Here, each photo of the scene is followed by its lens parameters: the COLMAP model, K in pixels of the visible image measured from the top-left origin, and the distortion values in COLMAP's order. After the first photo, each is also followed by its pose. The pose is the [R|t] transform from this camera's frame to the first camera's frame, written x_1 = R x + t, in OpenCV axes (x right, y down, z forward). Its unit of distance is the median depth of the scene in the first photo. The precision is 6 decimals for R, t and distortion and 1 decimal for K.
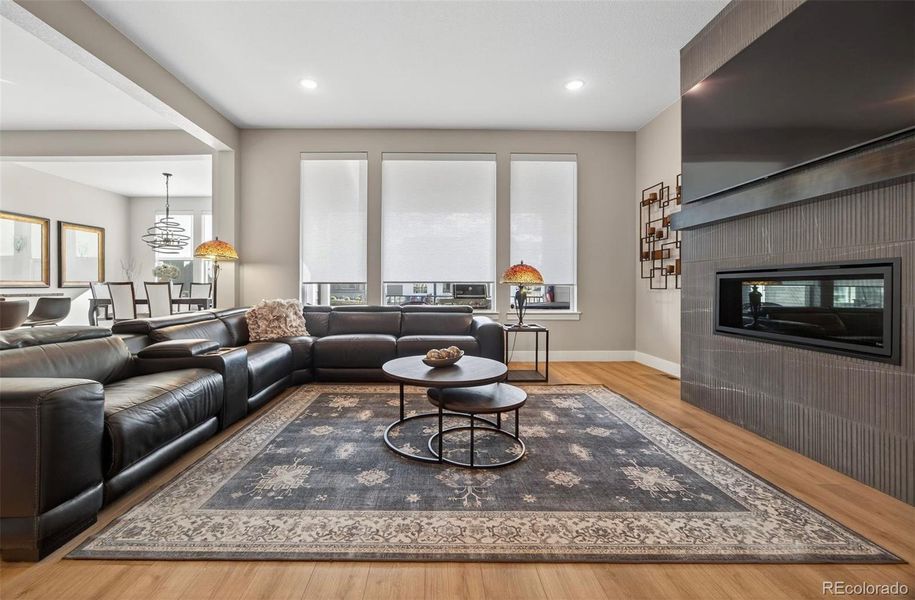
lens RADIAL K [[358.8, 0, 434.4], [0, 358.8, 287.1], [0, 0, 1]] dist [-0.016686, 0.000323]
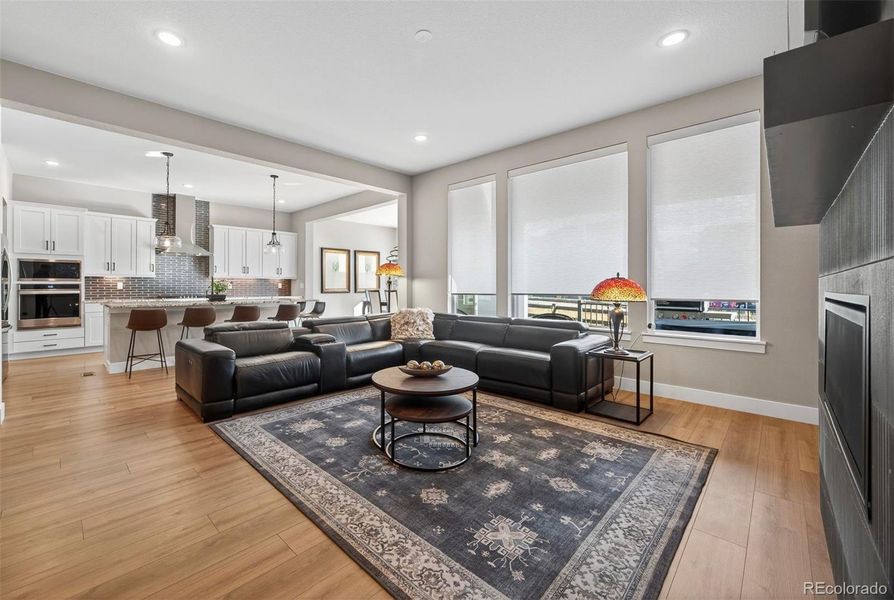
lens RADIAL K [[365.6, 0, 436.4], [0, 365.6, 284.7], [0, 0, 1]] dist [-0.021440, 0.000049]
pose [[0.727073, -0.002217, -0.686557, 0.516785], [-0.002596, 0.999979, -0.005979, -0.041494], [0.686556, 0.006130, 0.727052, 0.098351]]
